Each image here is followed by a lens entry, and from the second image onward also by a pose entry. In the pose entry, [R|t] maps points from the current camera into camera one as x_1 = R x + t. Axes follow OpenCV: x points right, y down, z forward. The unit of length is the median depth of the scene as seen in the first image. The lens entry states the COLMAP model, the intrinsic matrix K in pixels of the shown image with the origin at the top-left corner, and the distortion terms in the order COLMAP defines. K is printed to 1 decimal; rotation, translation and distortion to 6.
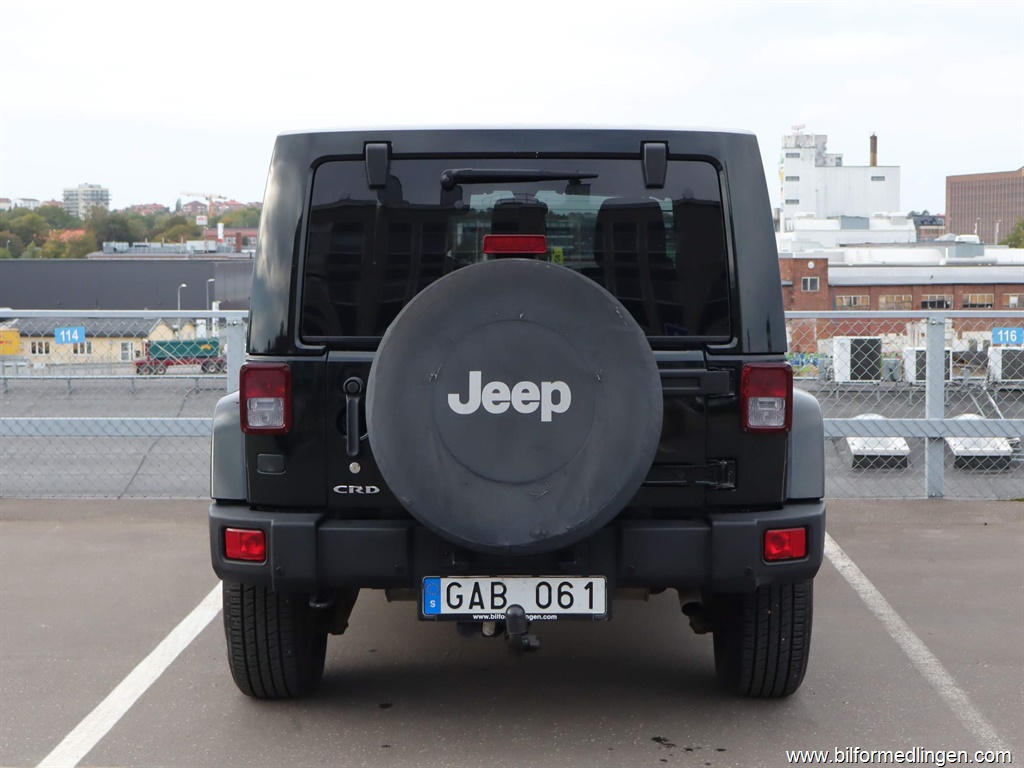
lens RADIAL K [[1790.5, 0, 513.9], [0, 1790.5, 394.3], [0, 0, 1]] dist [0.007533, 0.000000]
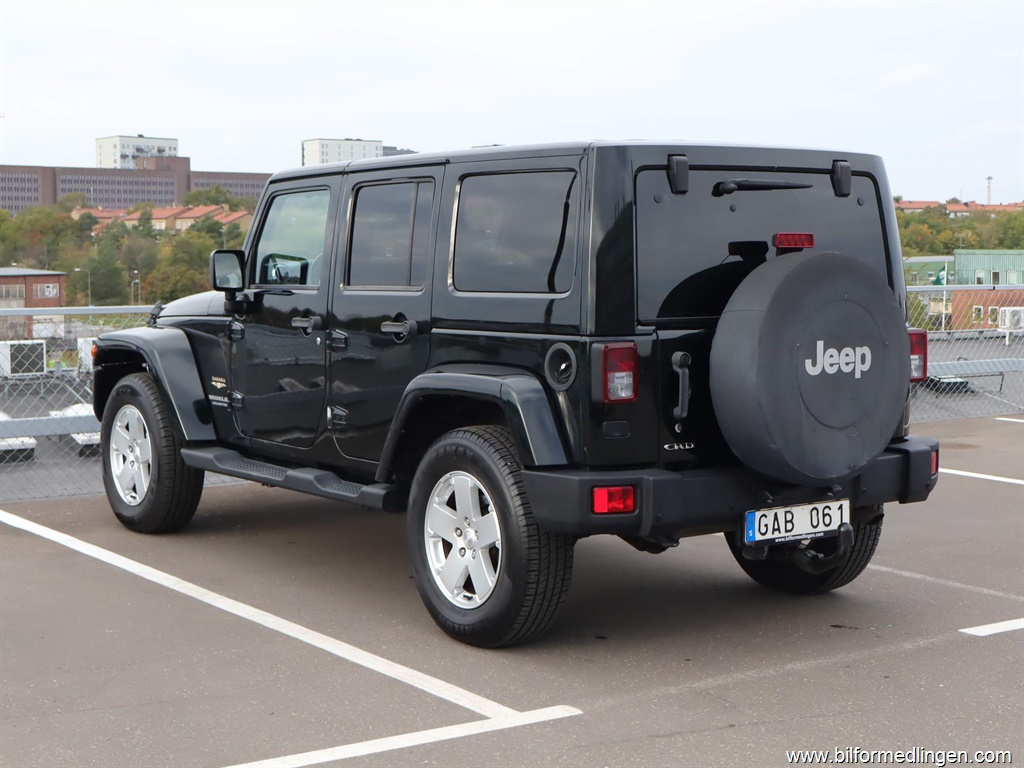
lens RADIAL K [[1815.9, 0, 516.3], [0, 1815.9, 386.2], [0, 0, 1]] dist [-0.032676, 0.000000]
pose [[0.805179, -0.049208, 0.590987, -0.904734], [0.050260, 0.998628, 0.014674, -0.009959], [-0.590899, 0.017888, 0.806547, 0.090427]]
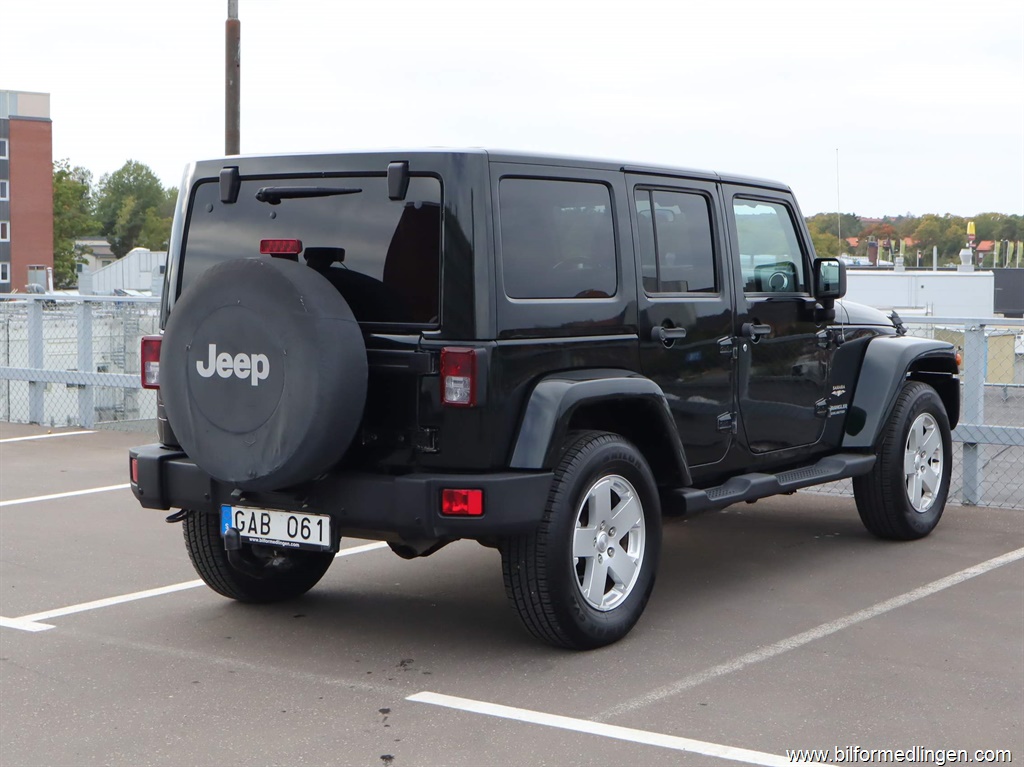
lens RADIAL K [[1815.9, 0, 512.2], [0, 1815.9, 385.1], [0, 0, 1]] dist [-0.032676, 0.000000]
pose [[0.826811, 0.042059, -0.560905, 0.849083], [-0.048270, 0.998827, 0.003743, 0.001215], [0.560405, 0.023980, 0.827872, 0.035644]]
